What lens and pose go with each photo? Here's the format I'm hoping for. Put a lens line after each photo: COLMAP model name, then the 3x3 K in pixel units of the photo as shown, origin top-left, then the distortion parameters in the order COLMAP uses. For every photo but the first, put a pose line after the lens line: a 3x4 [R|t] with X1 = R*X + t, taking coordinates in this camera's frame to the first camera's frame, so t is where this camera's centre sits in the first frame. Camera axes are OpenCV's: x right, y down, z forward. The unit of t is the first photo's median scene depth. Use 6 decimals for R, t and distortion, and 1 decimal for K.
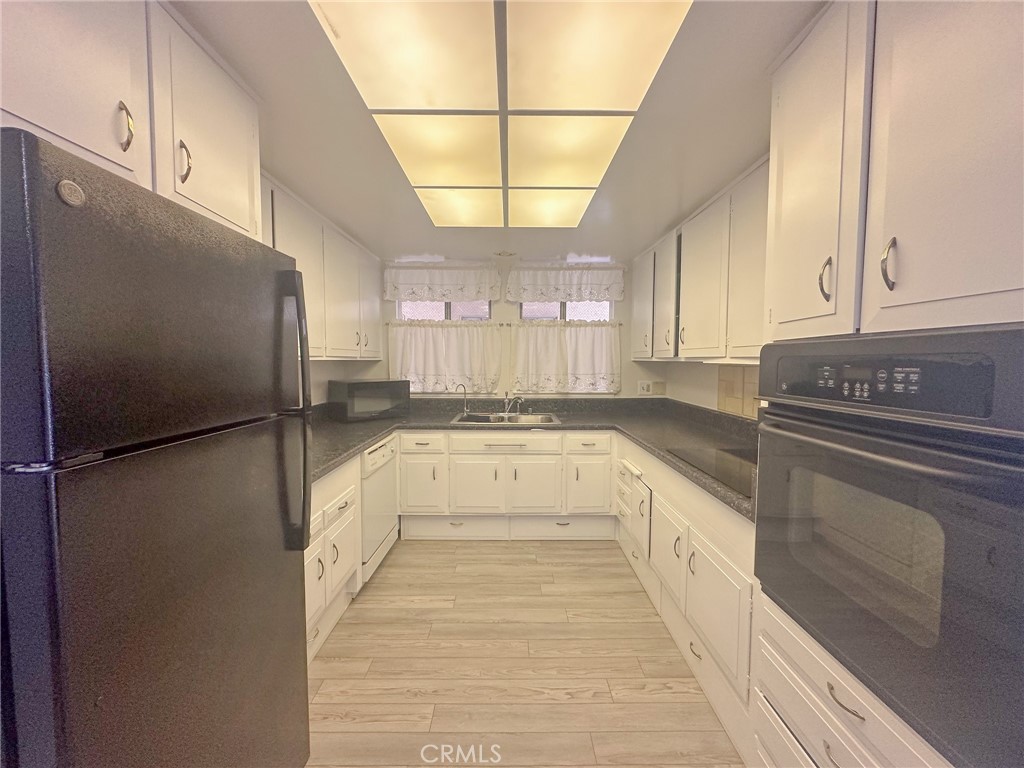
lens RADIAL K [[404.3, 0, 511.1], [0, 404.3, 380.2], [0, 0, 1]] dist [-0.000793, 0.000448]
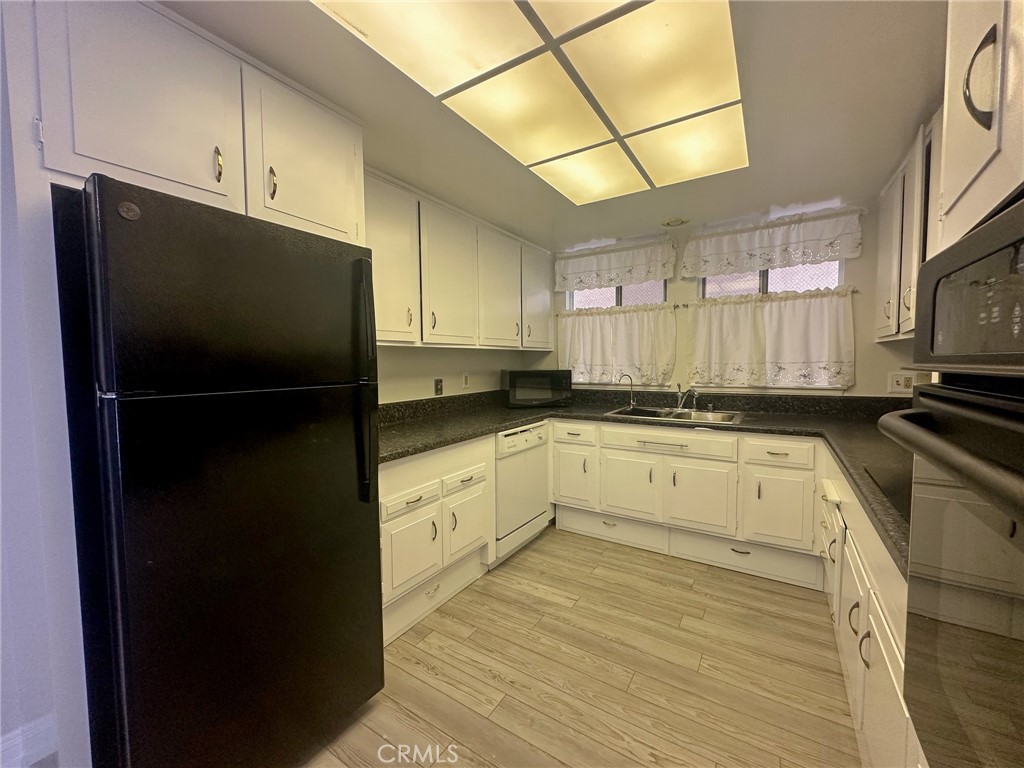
lens RADIAL K [[404.3, 0, 516.3], [0, 404.3, 380.5], [0, 0, 1]] dist [-0.000793, 0.000448]
pose [[0.842482, 0.013309, -0.538560, 0.207255], [-0.013399, 0.999903, 0.003750, 0.030153], [0.538558, 0.004057, 0.842579, 0.120275]]
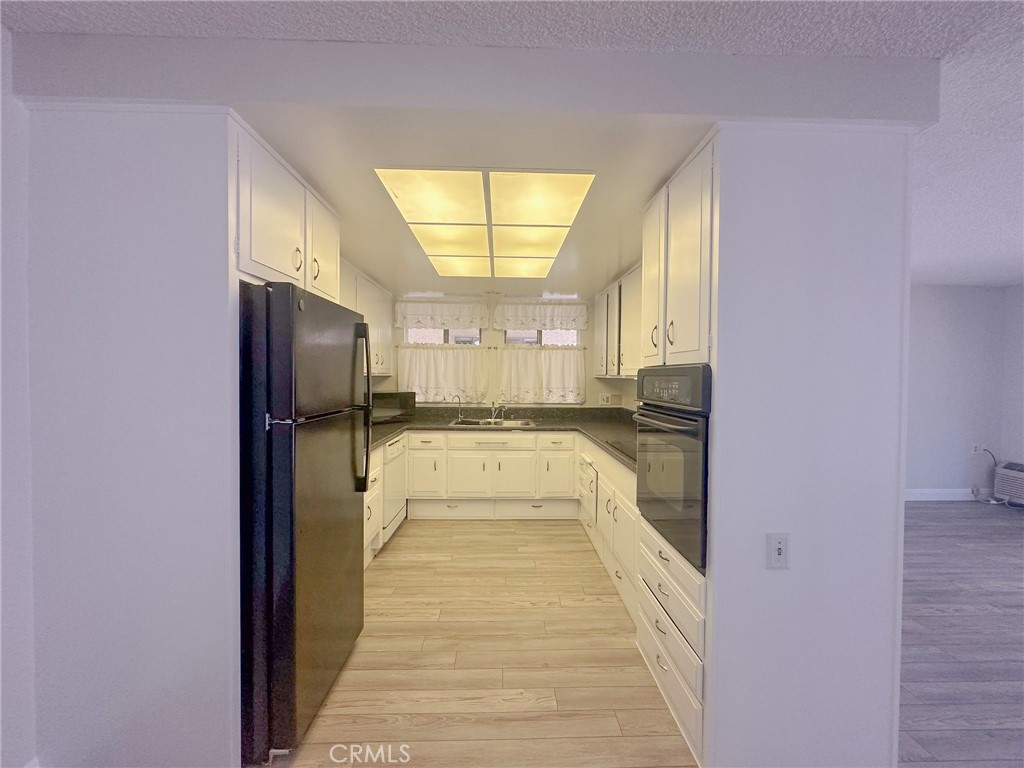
lens RADIAL K [[404.3, 0, 509.6], [0, 404.3, 377.4], [0, 0, 1]] dist [-0.000793, 0.000448]
pose [[0.999756, 0.005983, 0.021244, 0.016142], [-0.005001, 0.998930, -0.045978, 0.013740], [-0.021496, 0.045861, 0.998717, -0.316936]]
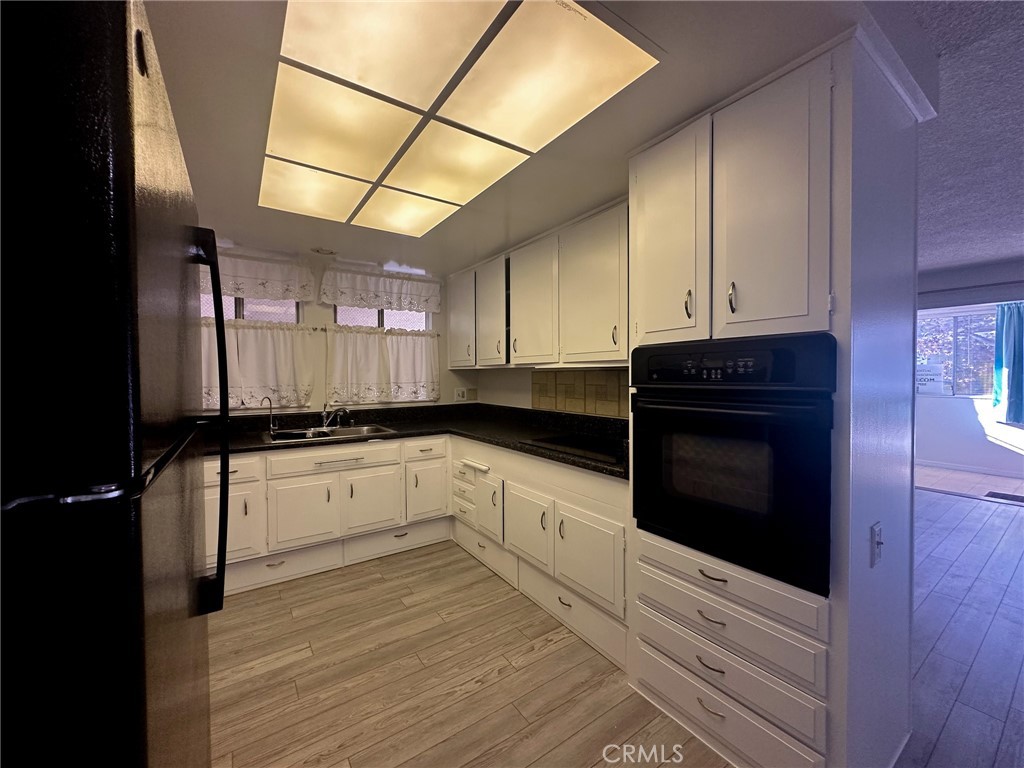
lens RADIAL K [[404.3, 0, 504.9], [0, 404.3, 380.8], [0, 0, 1]] dist [-0.000793, 0.000448]
pose [[0.832913, -0.014875, 0.553204, -0.227317], [0.035140, 0.999043, -0.026045, 0.020103], [-0.552287, 0.041132, 0.832639, 0.039698]]
